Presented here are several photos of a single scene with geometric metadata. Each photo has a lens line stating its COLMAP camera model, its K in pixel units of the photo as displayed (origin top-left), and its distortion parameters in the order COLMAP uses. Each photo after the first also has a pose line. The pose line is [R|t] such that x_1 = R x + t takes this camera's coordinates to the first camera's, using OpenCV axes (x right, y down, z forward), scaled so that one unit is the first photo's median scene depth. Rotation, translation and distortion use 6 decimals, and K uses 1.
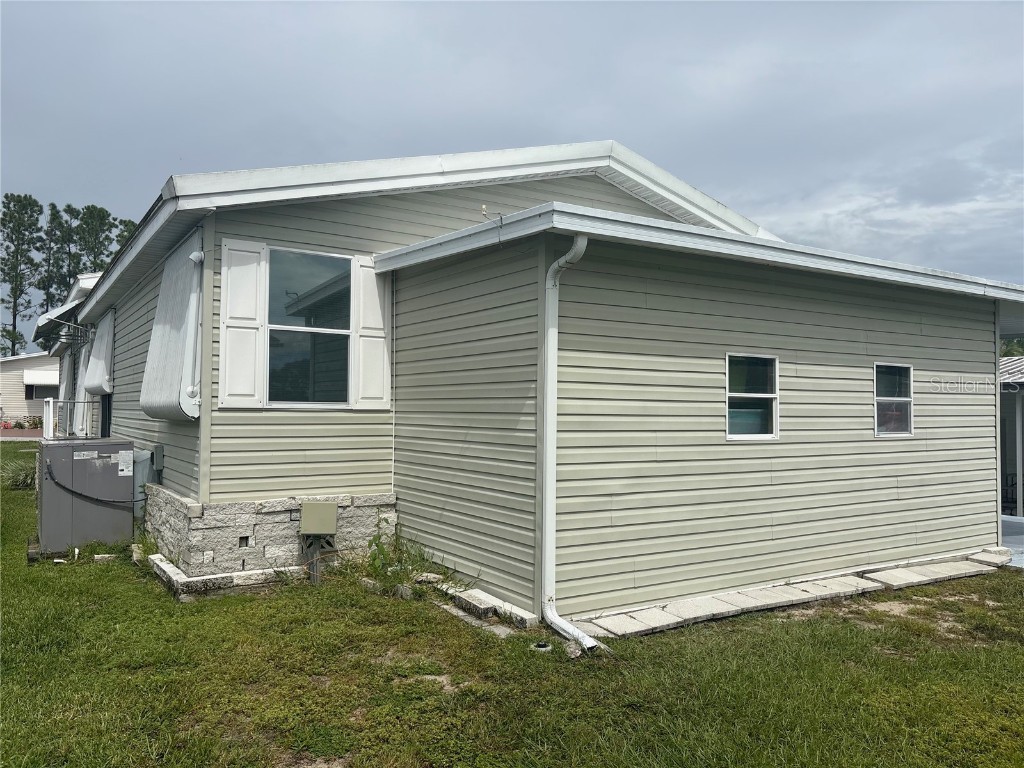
lens RADIAL K [[779.3, 0, 512.5], [0, 779.3, 389.3], [0, 0, 1]] dist [0.031233, -0.039433]
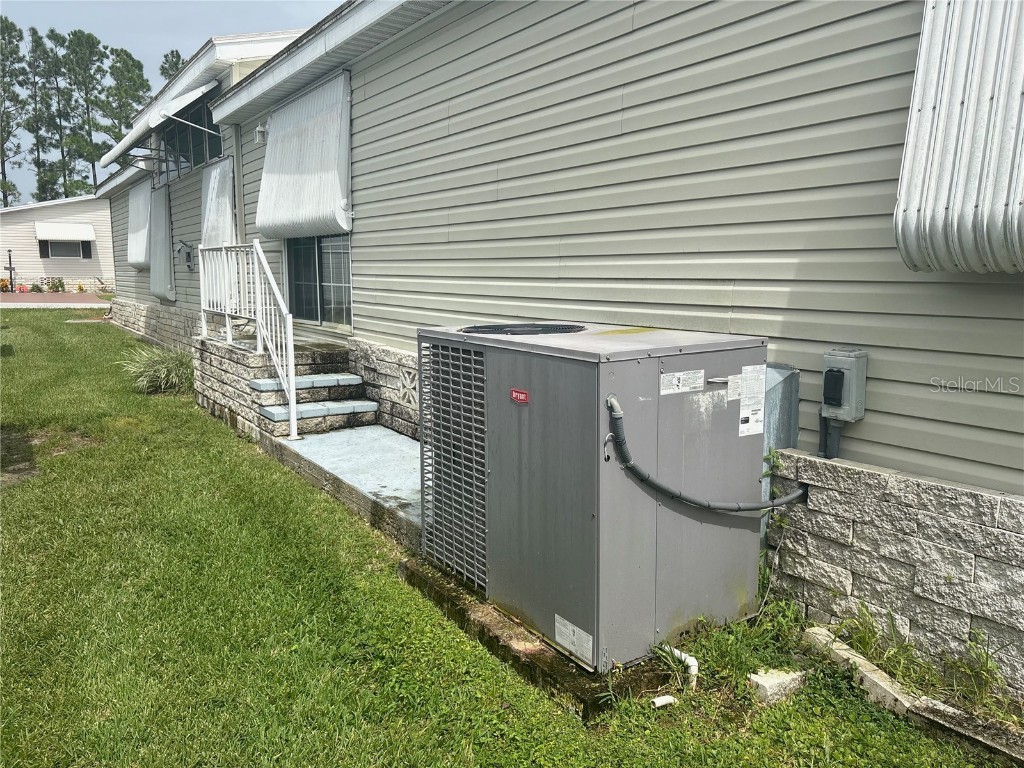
lens RADIAL K [[779.3, 0, 510.4], [0, 779.3, 378.4], [0, 0, 1]] dist [0.031233, -0.039433]
pose [[0.999876, -0.009694, 0.012434, -0.078136], [0.007501, 0.986158, 0.165636, 0.003224], [-0.013868, -0.165523, 0.986109, 0.083858]]
